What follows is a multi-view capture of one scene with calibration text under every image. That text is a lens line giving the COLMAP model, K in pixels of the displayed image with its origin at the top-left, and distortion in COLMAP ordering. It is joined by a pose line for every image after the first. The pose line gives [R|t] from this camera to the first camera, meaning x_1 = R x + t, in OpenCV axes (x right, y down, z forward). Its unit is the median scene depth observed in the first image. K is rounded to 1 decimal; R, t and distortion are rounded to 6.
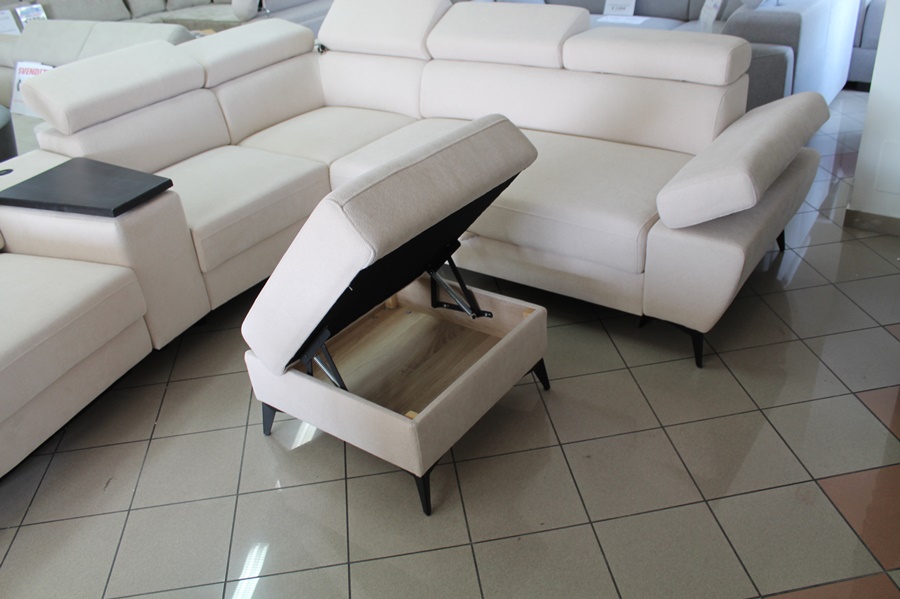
lens RADIAL K [[758.0, 0, 454.2], [0, 758.0, 297.1], [0, 0, 1]] dist [-0.167882, 0.144403]
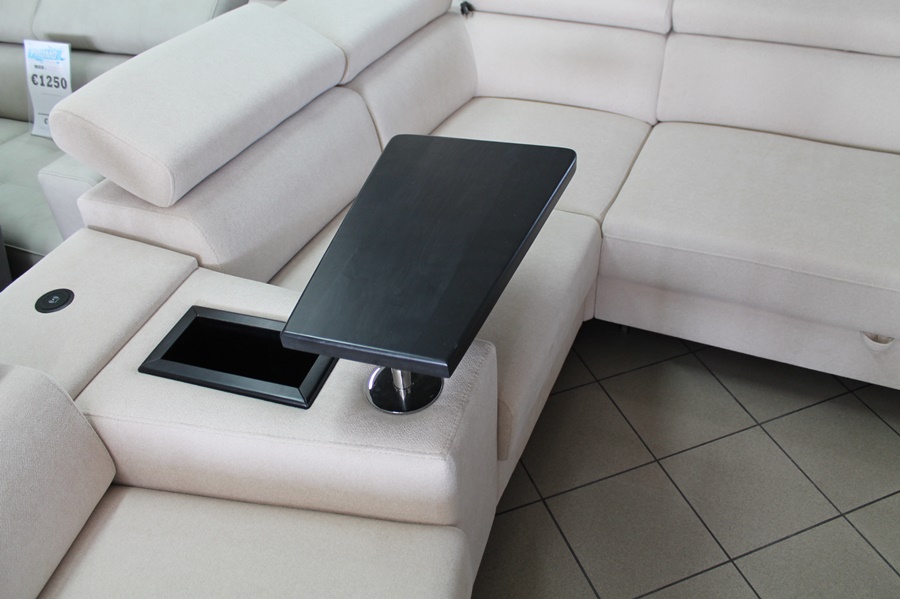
lens RADIAL K [[758.0, 0, 454.2], [0, 758.0, 297.1], [0, 0, 1]] dist [-0.167882, 0.144403]
pose [[0.978505, -0.088146, 0.186434, -0.403416], [0.068197, 0.991495, 0.110842, -0.189697], [-0.194619, -0.095745, 0.976195, 0.415090]]
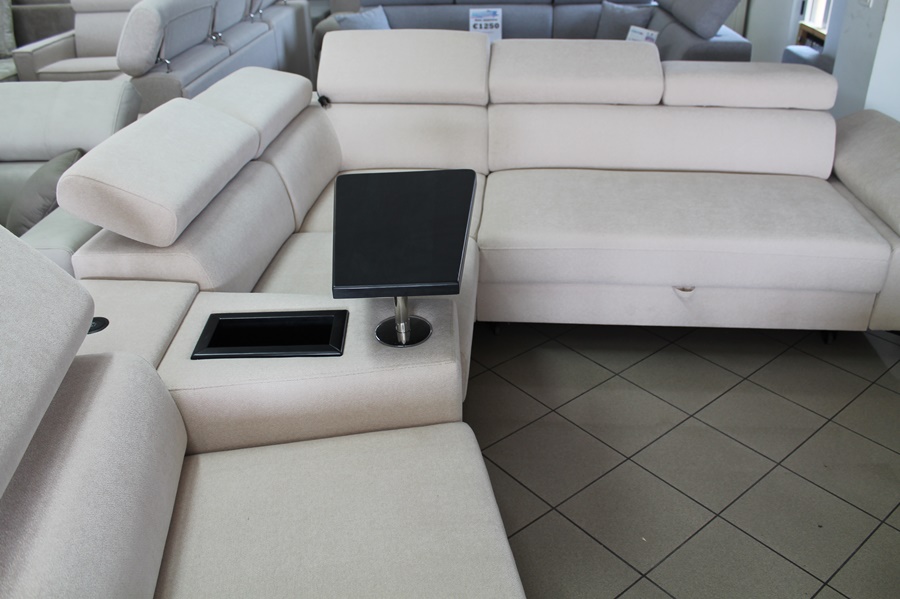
lens RADIAL K [[758.0, 0, 454.2], [0, 758.0, 297.1], [0, 0, 1]] dist [-0.167882, 0.144403]
pose [[0.858164, -0.186886, 0.478150, -0.586651], [0.214795, 0.976652, -0.003779, -0.115341], [-0.466280, 0.105947, 0.878270, 0.301302]]
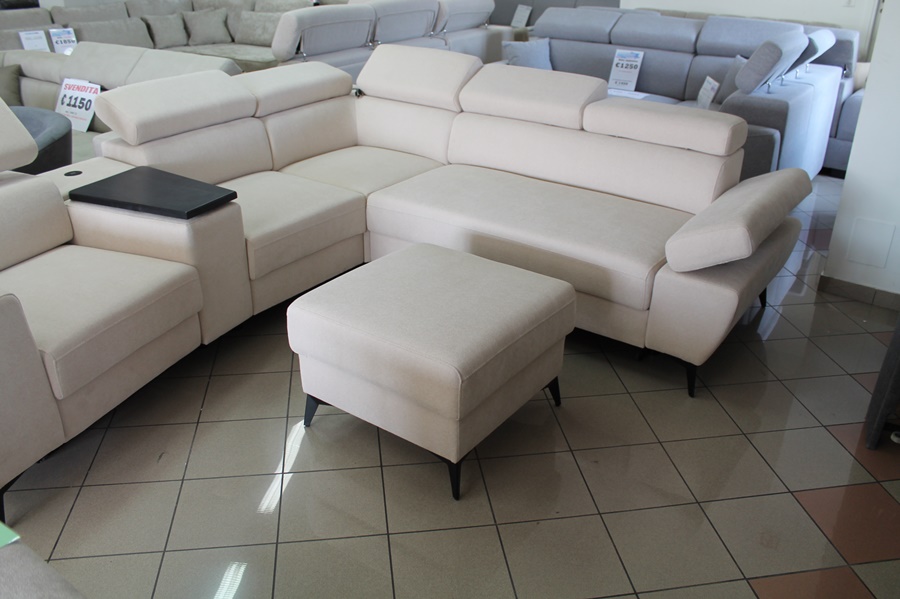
lens RADIAL K [[758.0, 0, 454.2], [0, 758.0, 297.1], [0, 0, 1]] dist [-0.167882, 0.144403]
pose [[0.995657, 0.083075, 0.042020, -0.072467], [-0.079549, 0.993650, -0.079575, 0.049659], [-0.048364, 0.075887, 0.995943, -0.099398]]
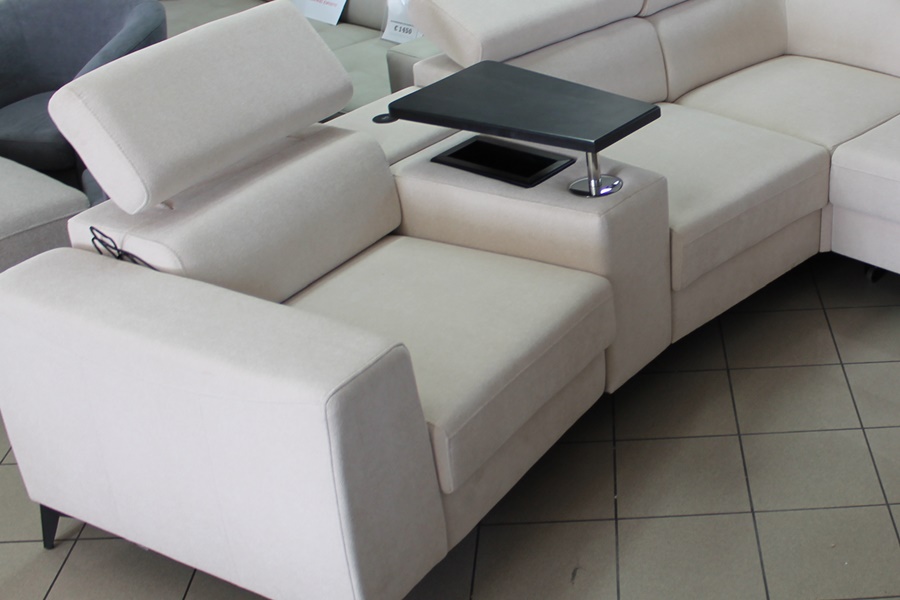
lens RADIAL K [[1269.2, 0, 661.9], [0, 1269.2, 274.7], [0, 0, 1]] dist [-0.170538, 0.128651]
pose [[0.993972, 0.094436, -0.055698, -0.246353], [-0.096718, 0.994515, -0.039807, 0.001186], [0.051634, 0.044954, 0.997654, -0.176027]]
